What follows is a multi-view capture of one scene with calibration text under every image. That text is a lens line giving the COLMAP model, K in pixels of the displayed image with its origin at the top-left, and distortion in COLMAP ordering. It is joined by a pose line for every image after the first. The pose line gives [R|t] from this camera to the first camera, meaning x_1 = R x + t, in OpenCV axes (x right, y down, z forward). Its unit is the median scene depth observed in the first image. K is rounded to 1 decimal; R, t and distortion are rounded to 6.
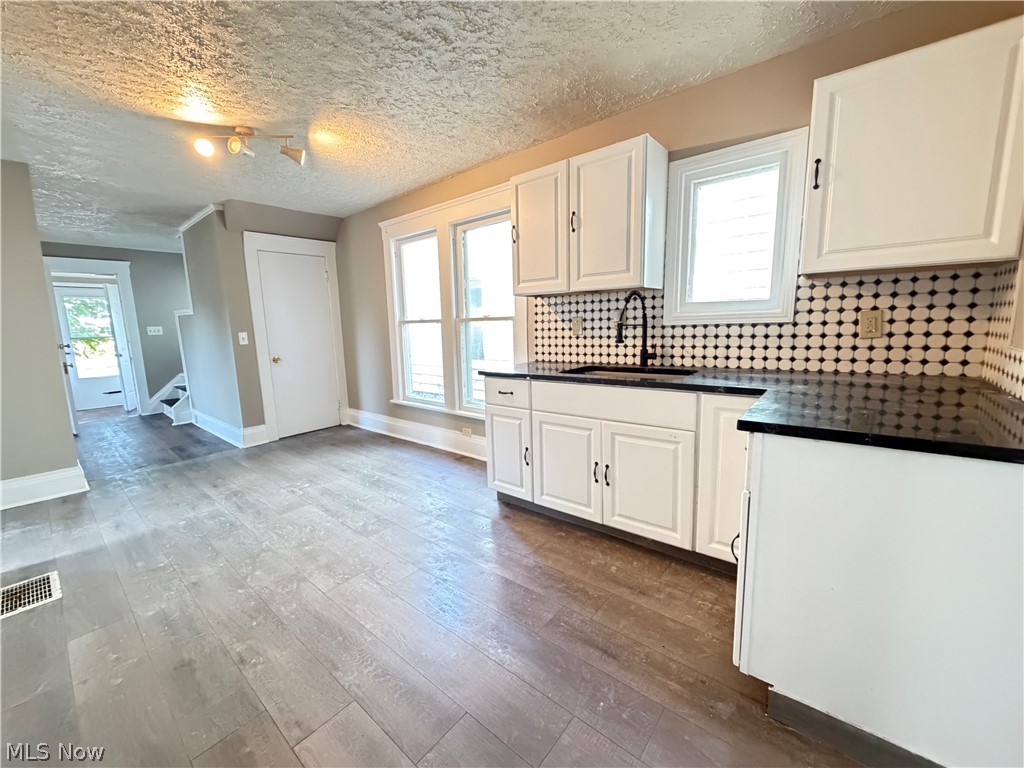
lens RADIAL K [[406.5, 0, 510.1], [0, 406.5, 382.6], [0, 0, 1]] dist [0.001357, 0.000232]
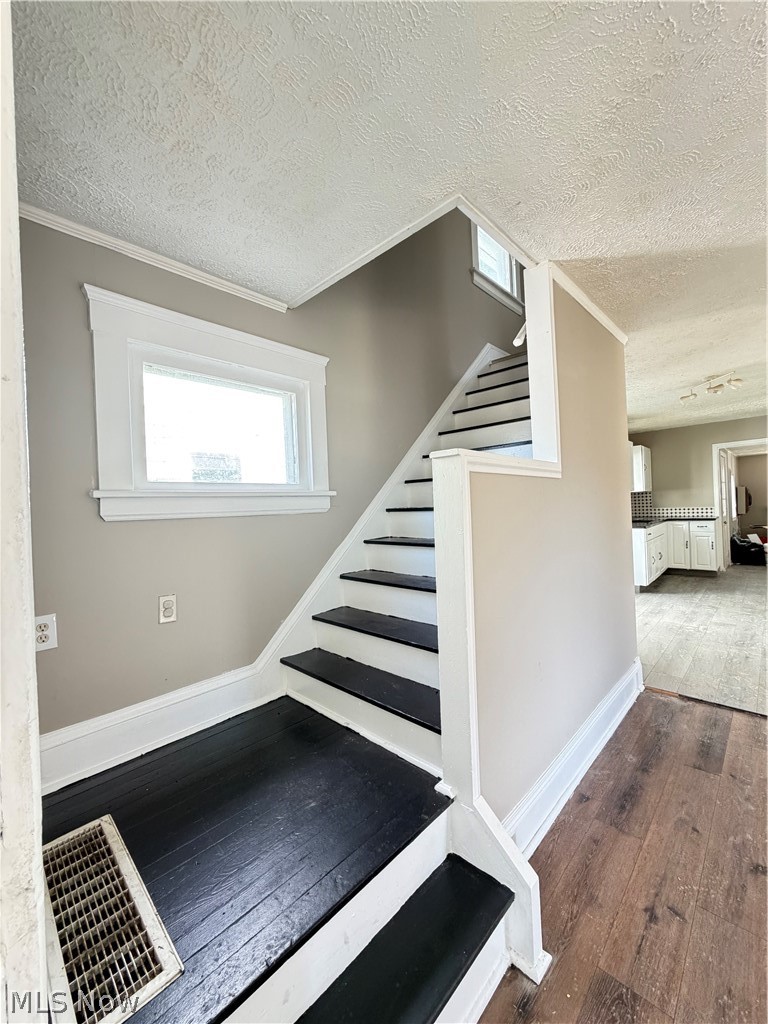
lens RADIAL K [[406.5, 0, 389.9], [0, 406.5, 508.4], [0, 0, 1]] dist [0.001357, 0.000232]
pose [[0.060763, 0.014578, 0.998046, -1.817544], [0.175543, 0.984153, -0.025063, -0.240970], [-0.982595, 0.176723, 0.057241, 1.773588]]
